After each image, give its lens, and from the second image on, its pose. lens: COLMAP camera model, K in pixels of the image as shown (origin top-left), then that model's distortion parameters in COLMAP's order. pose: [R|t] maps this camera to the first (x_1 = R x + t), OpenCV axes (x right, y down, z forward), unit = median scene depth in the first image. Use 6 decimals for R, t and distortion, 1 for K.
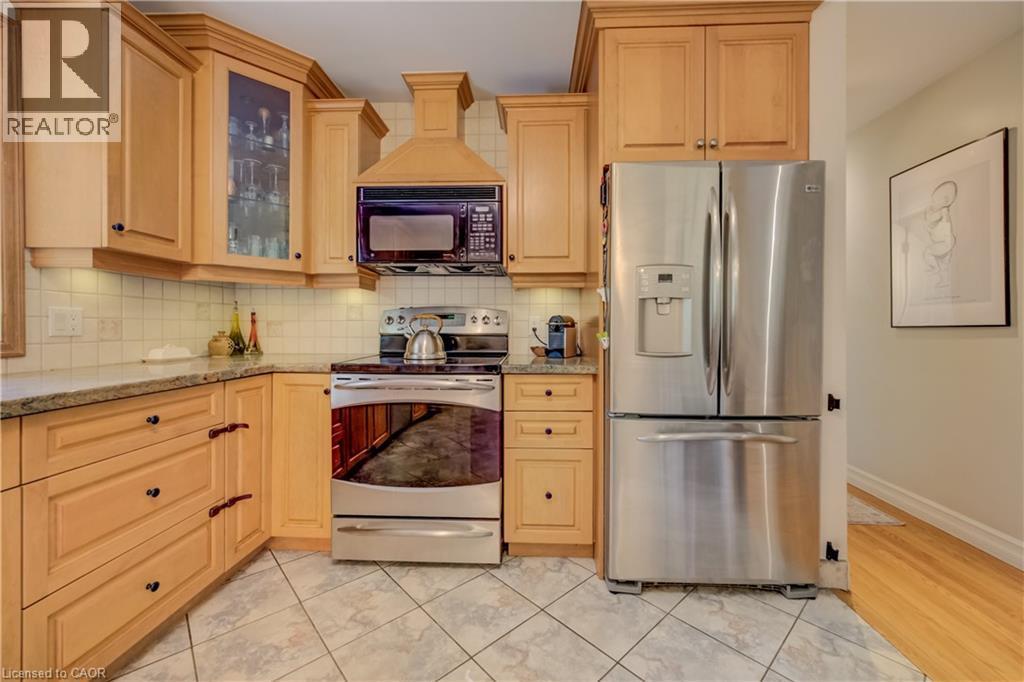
lens RADIAL K [[412.2, 0, 513.4], [0, 412.2, 330.0], [0, 0, 1]] dist [-0.000934, 0.000293]
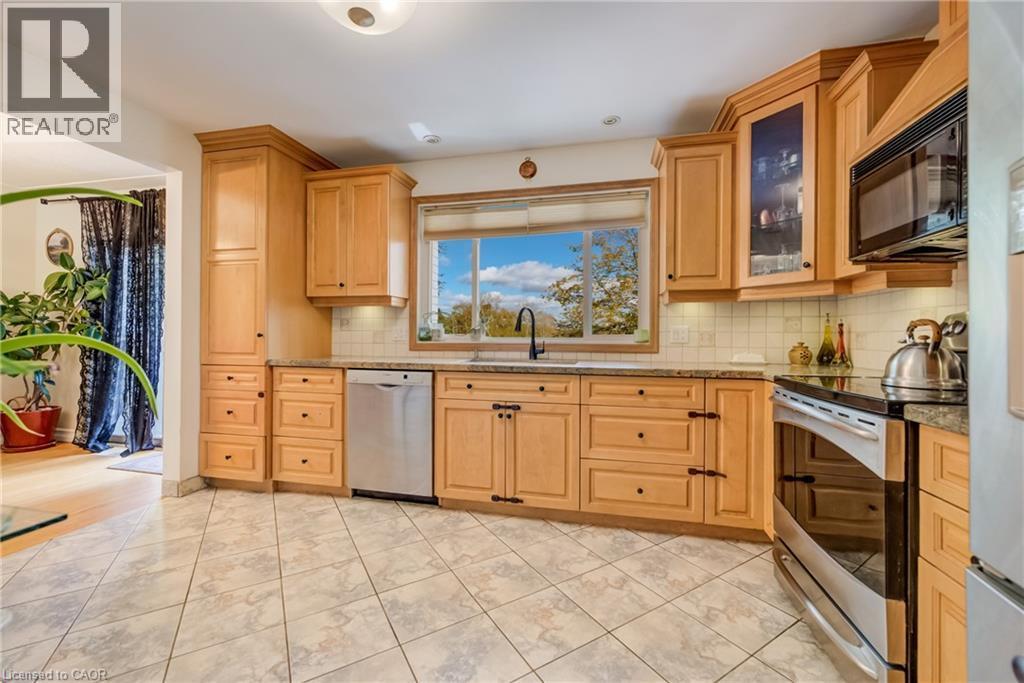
lens RADIAL K [[415.0, 0, 515.6], [0, 415.0, 336.7], [0, 0, 1]] dist [0.000130, 0.000226]
pose [[-0.184993, -0.002837, -0.982736, 0.592134], [-0.012621, 0.999920, -0.000510, -0.001642], [0.982659, 0.012309, -0.185014, 0.530326]]
